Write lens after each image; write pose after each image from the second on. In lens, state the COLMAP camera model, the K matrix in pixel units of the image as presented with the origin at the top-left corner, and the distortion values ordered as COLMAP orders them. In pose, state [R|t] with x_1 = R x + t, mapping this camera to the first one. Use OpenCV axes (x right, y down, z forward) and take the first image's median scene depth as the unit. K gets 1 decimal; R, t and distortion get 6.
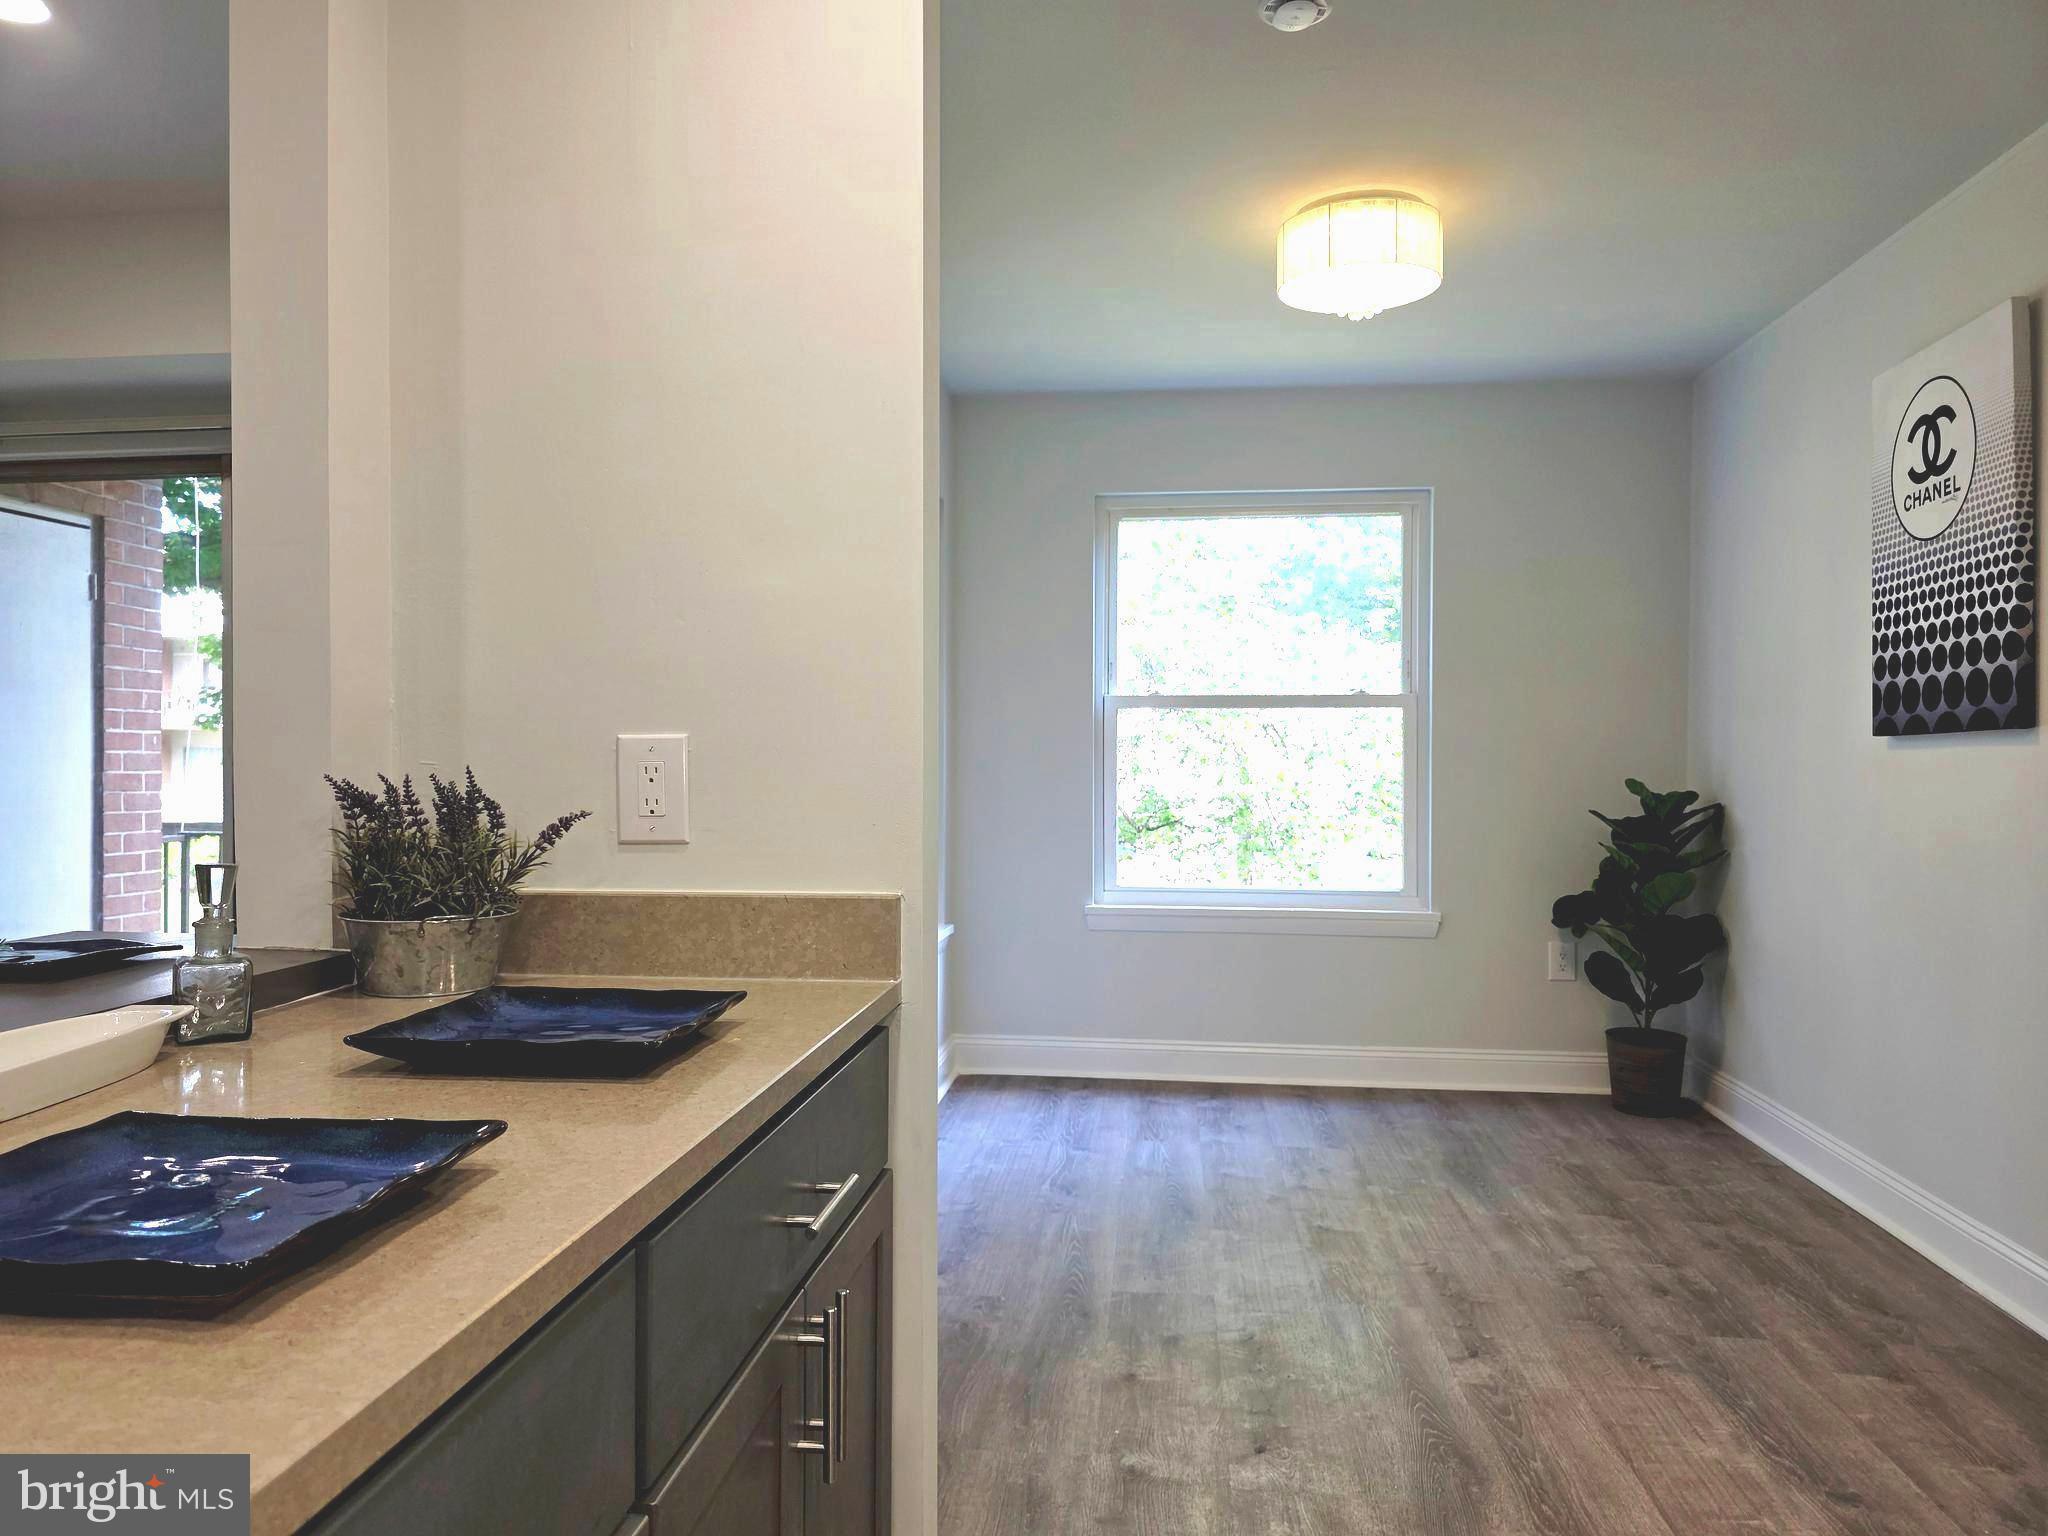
lens RADIAL K [[1382.3, 0, 1020.3], [0, 1382.3, 763.0], [0, 0, 1]] dist [0.069833, -0.074761]
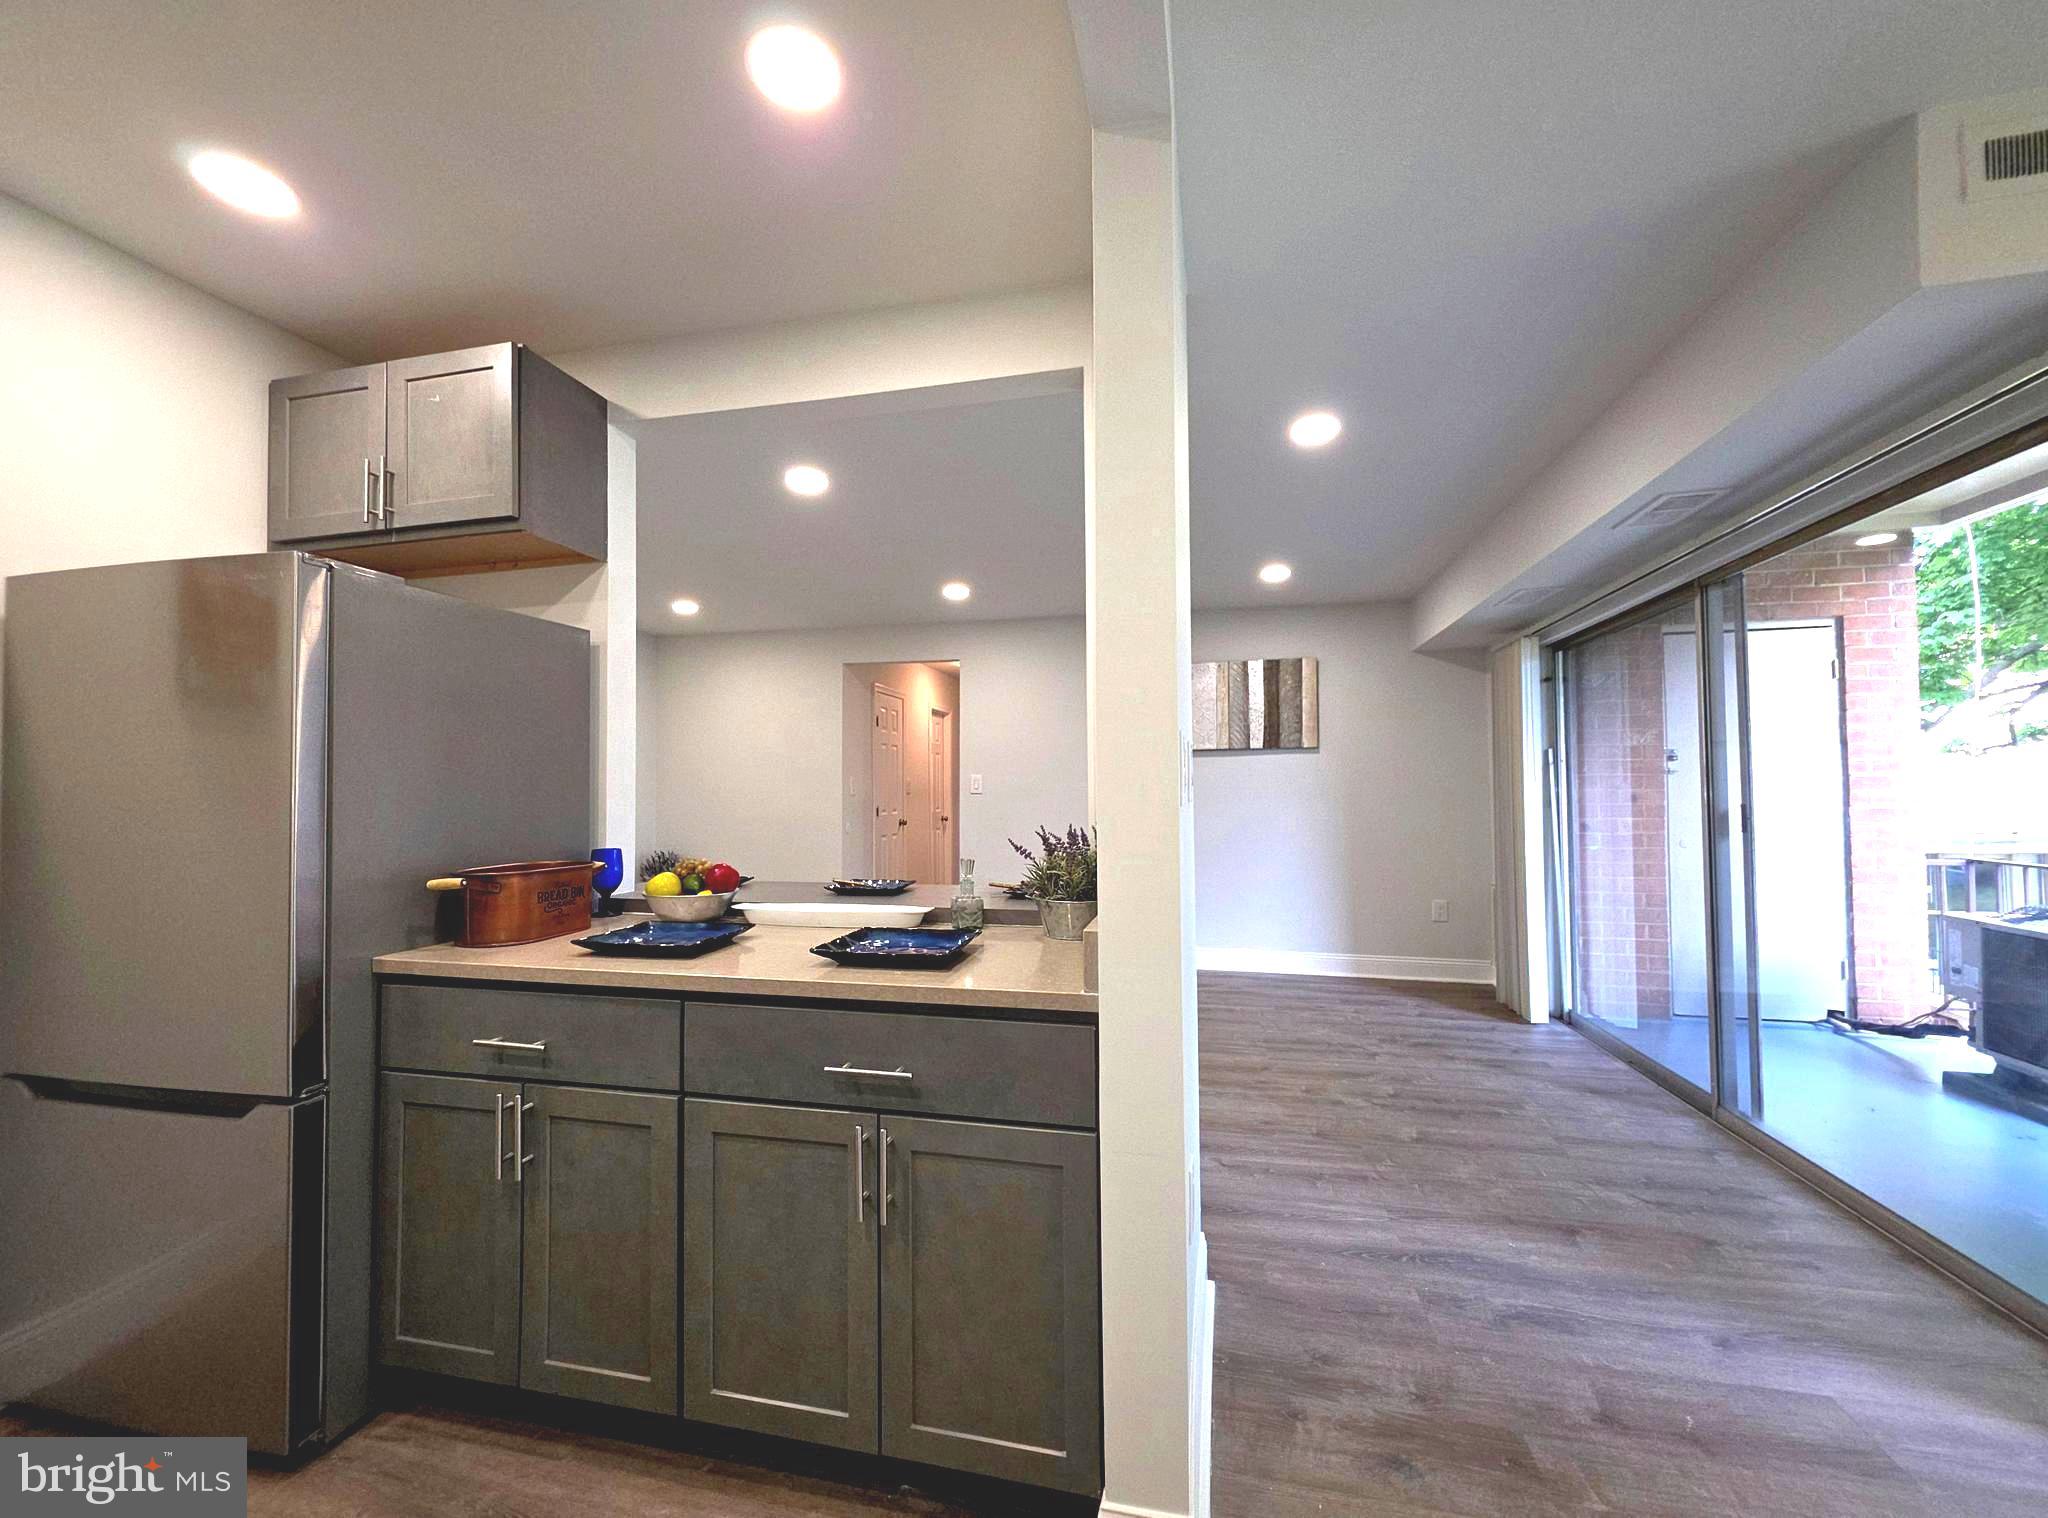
lens RADIAL K [[824.1, 0, 1022.7], [0, 824.1, 772.1], [0, 0, 1]] dist [0.000887, 0.000124]
pose [[-0.116645, -0.024553, -0.992870, 0.364116], [0.006070, 0.999658, -0.025434, -0.018473], [0.993155, -0.008994, -0.116457, 0.527106]]
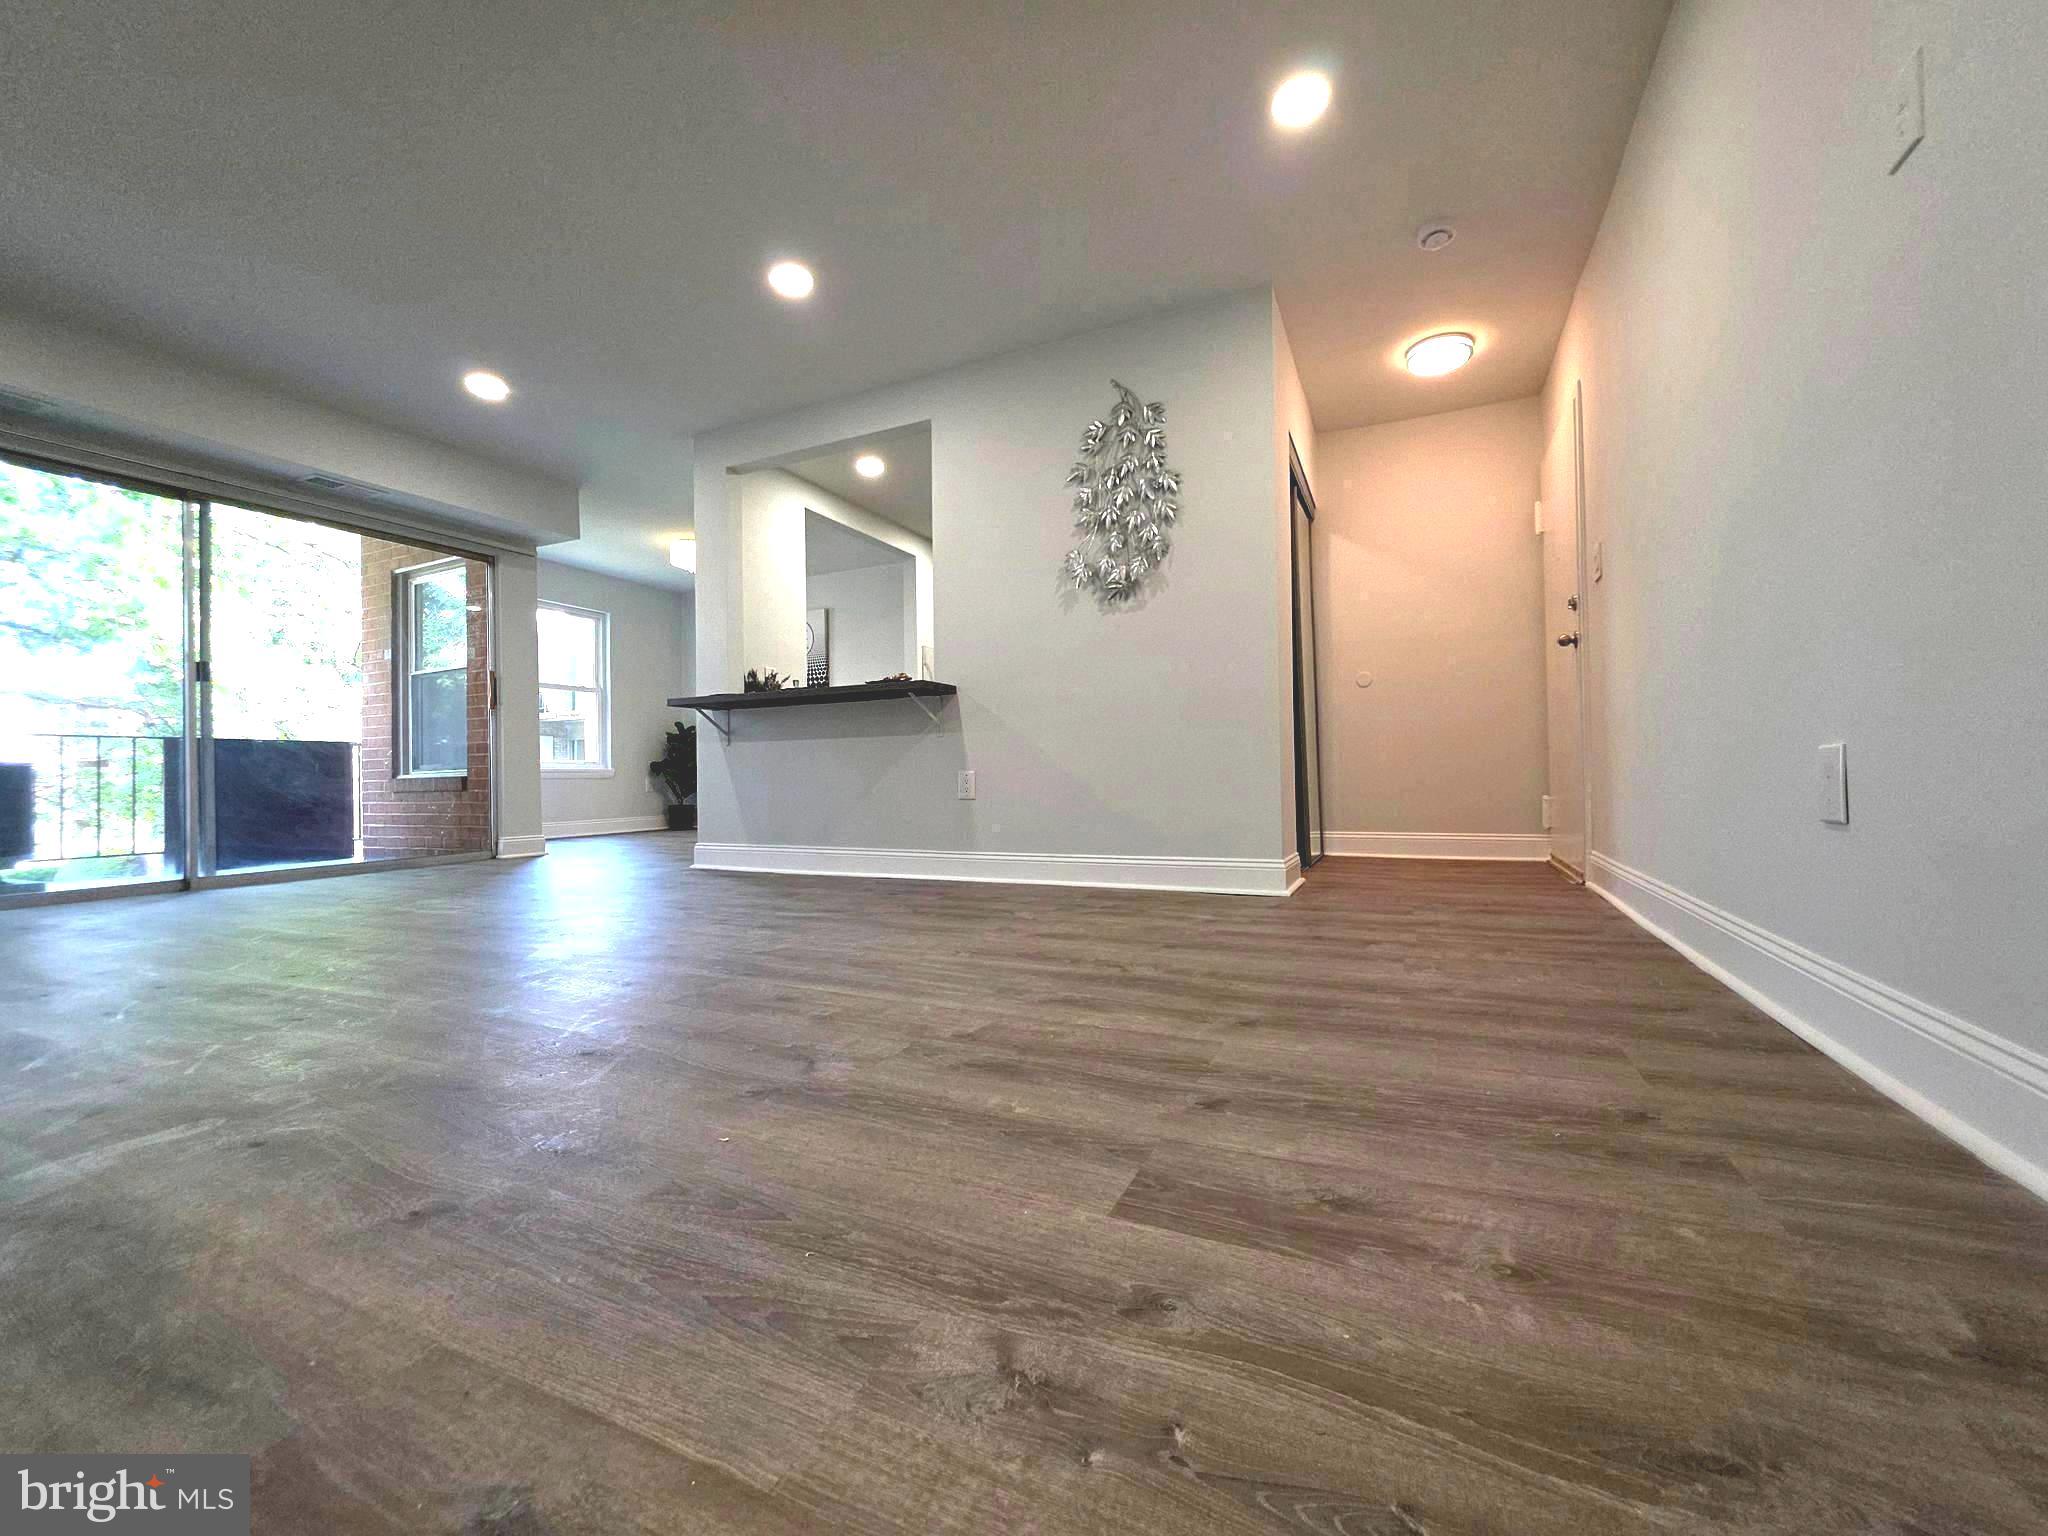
lens RADIAL K [[824.1, 0, 1030.5], [0, 824.1, 763.8], [0, 0, 1]] dist [0.000887, 0.000124]
pose [[0.319569, 0.006829, 0.947539, -1.478952], [0.018866, 0.999730, -0.013567, 0.205656], [-0.947375, 0.022212, 0.319354, -0.446271]]
